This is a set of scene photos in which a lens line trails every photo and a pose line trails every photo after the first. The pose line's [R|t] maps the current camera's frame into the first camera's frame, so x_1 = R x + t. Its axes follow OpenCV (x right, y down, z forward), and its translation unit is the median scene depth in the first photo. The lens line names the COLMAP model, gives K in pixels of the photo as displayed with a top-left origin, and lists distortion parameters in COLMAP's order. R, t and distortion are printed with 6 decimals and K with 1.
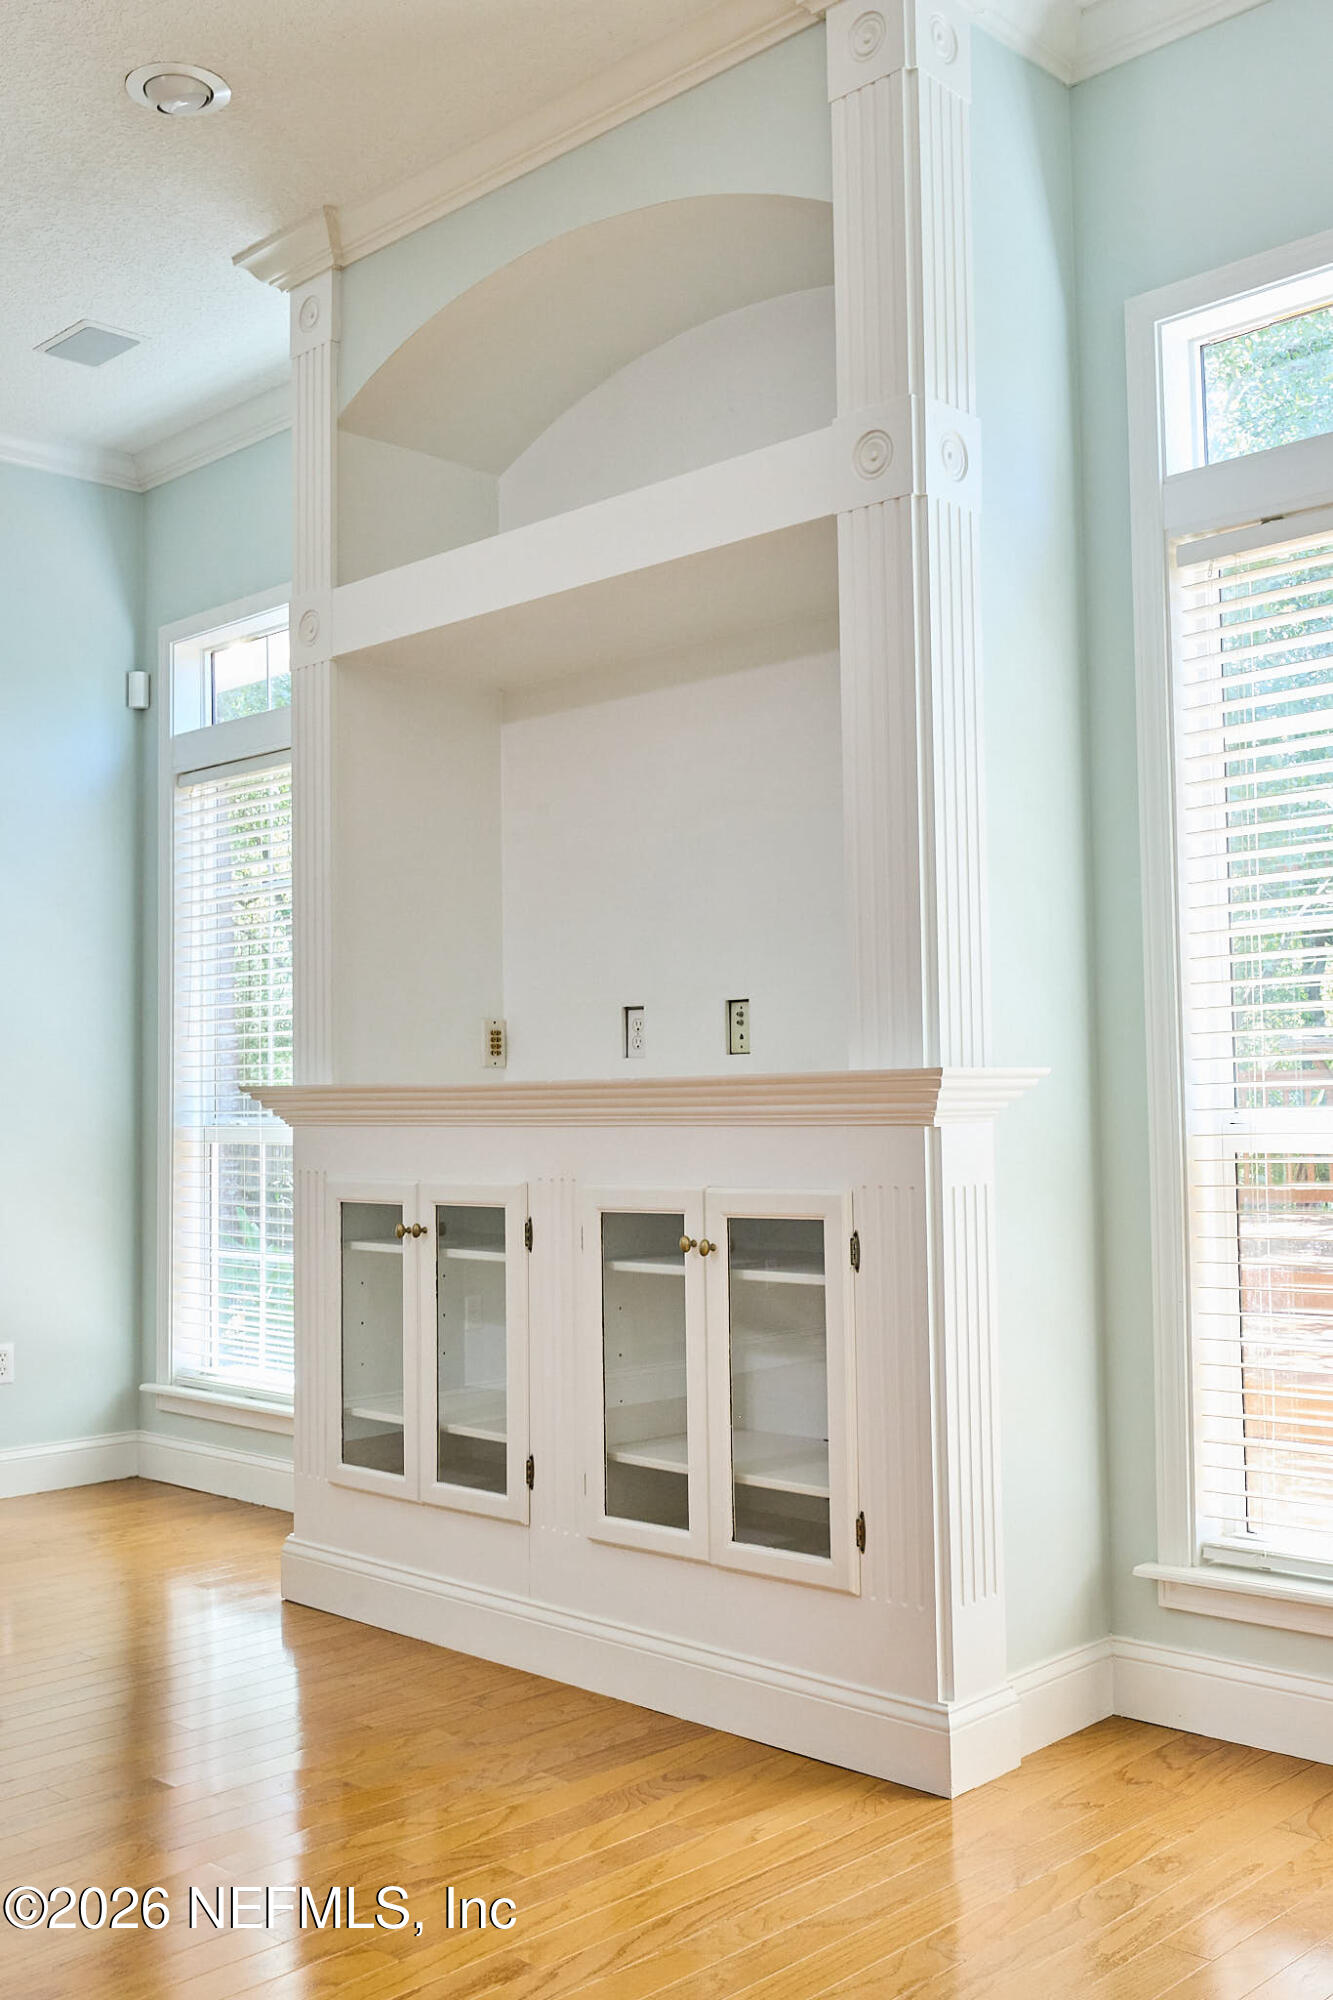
lens RADIAL K [[1922.5, 0, 665.6], [0, 1922.5, 1002.0], [0, 0, 1]] dist [-0.000940, 0.000000]
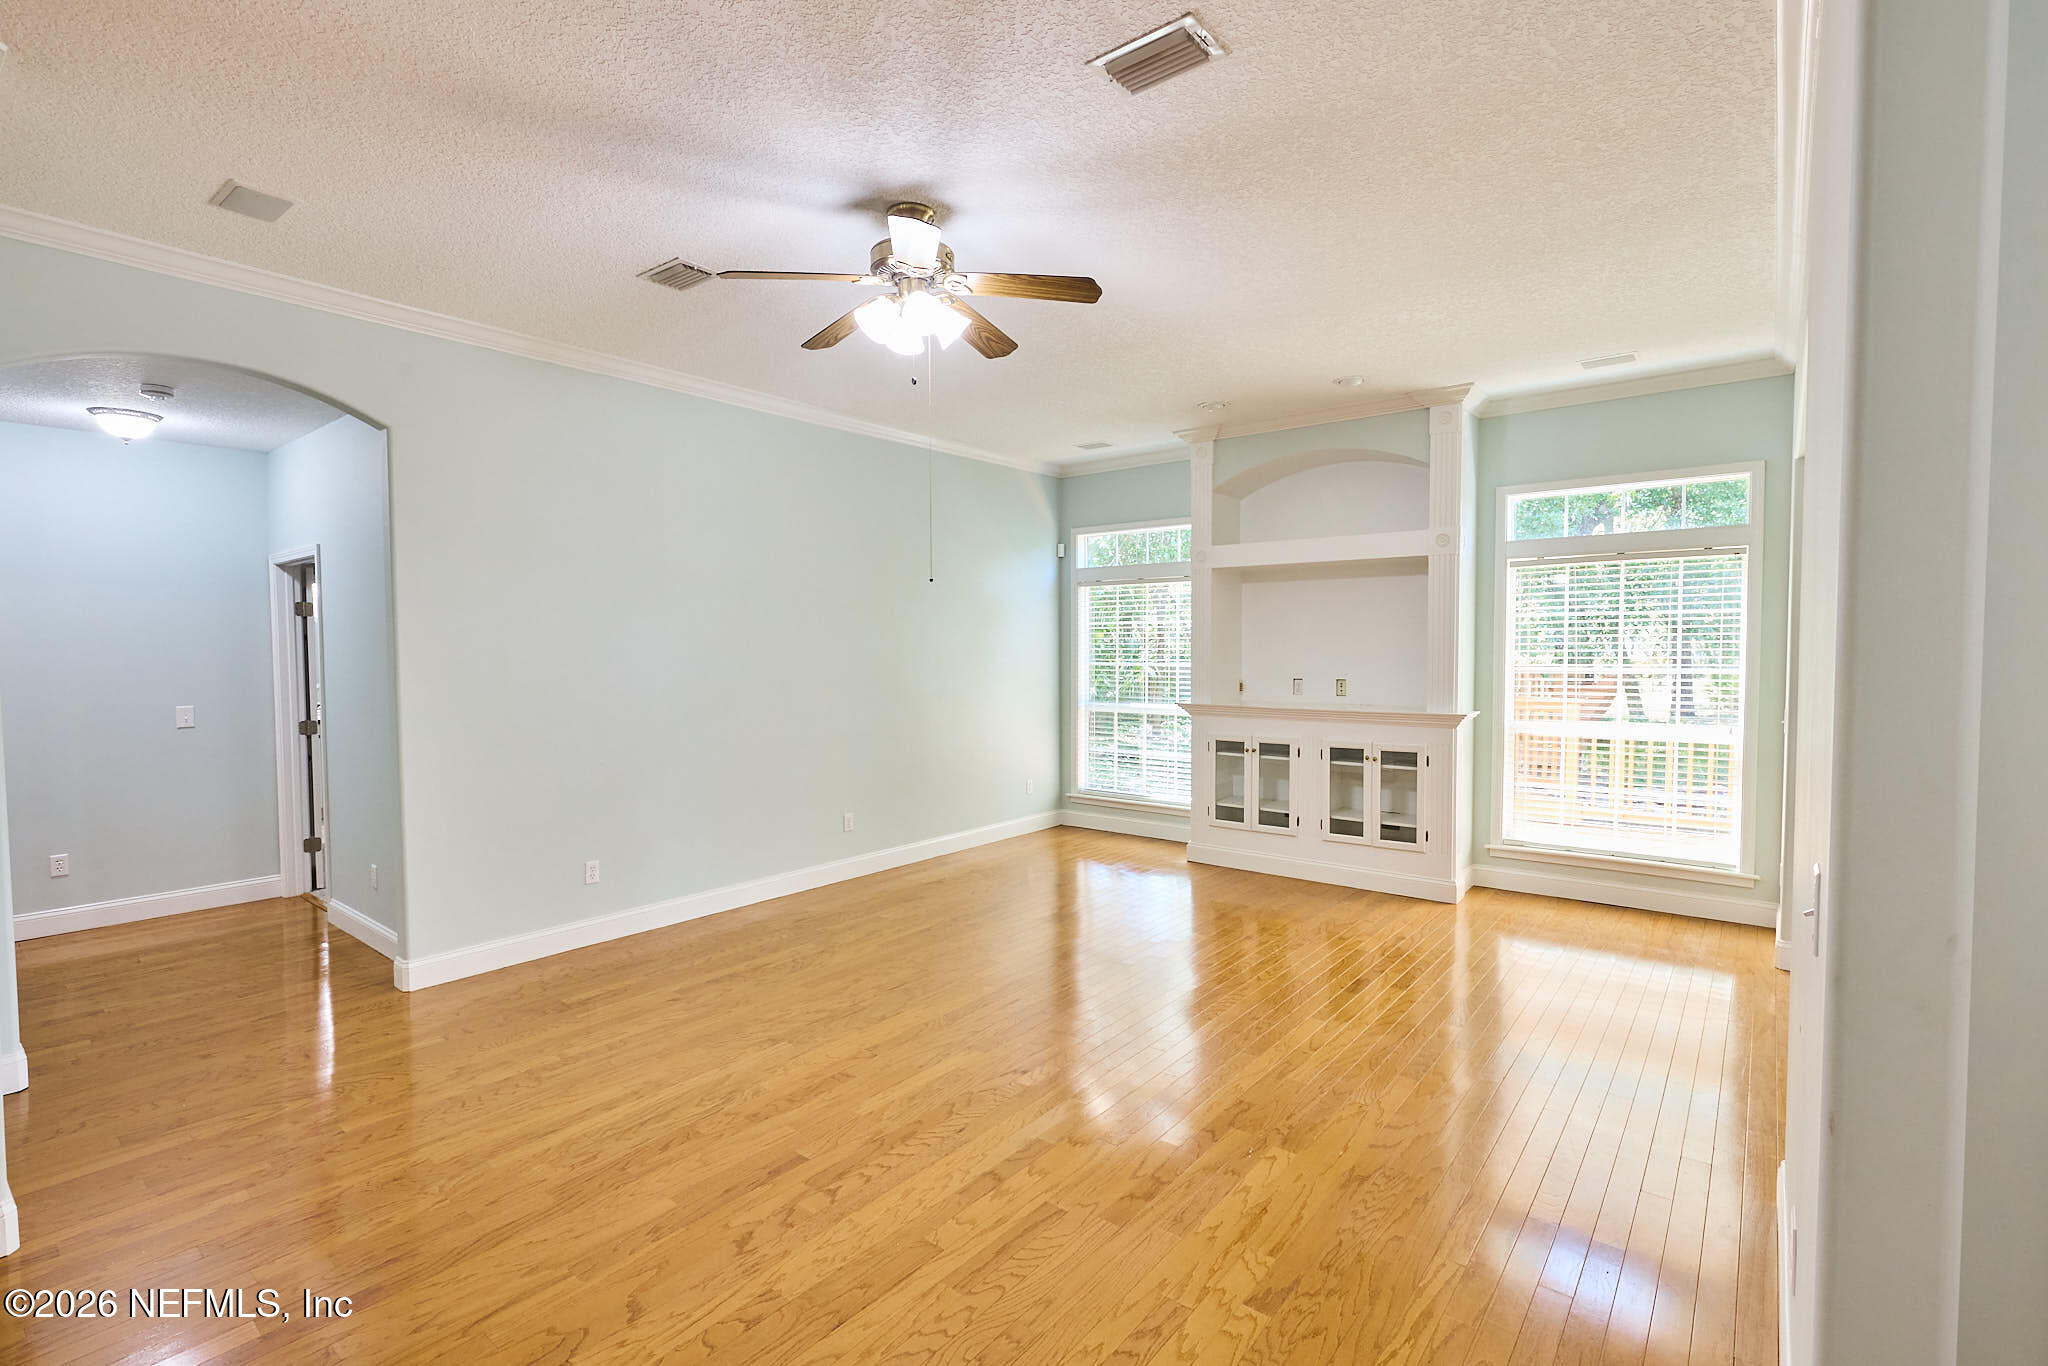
lens RADIAL K [[939.7, 0, 1025.2], [0, 939.7, 679.3], [0, 0, 1]] dist [-0.003109, -0.000101]
pose [[0.994370, 0.007171, 0.105721, -0.755805], [-0.016361, 0.996133, 0.086319, -0.148500], [-0.104693, -0.087563, 0.990642, -0.600814]]
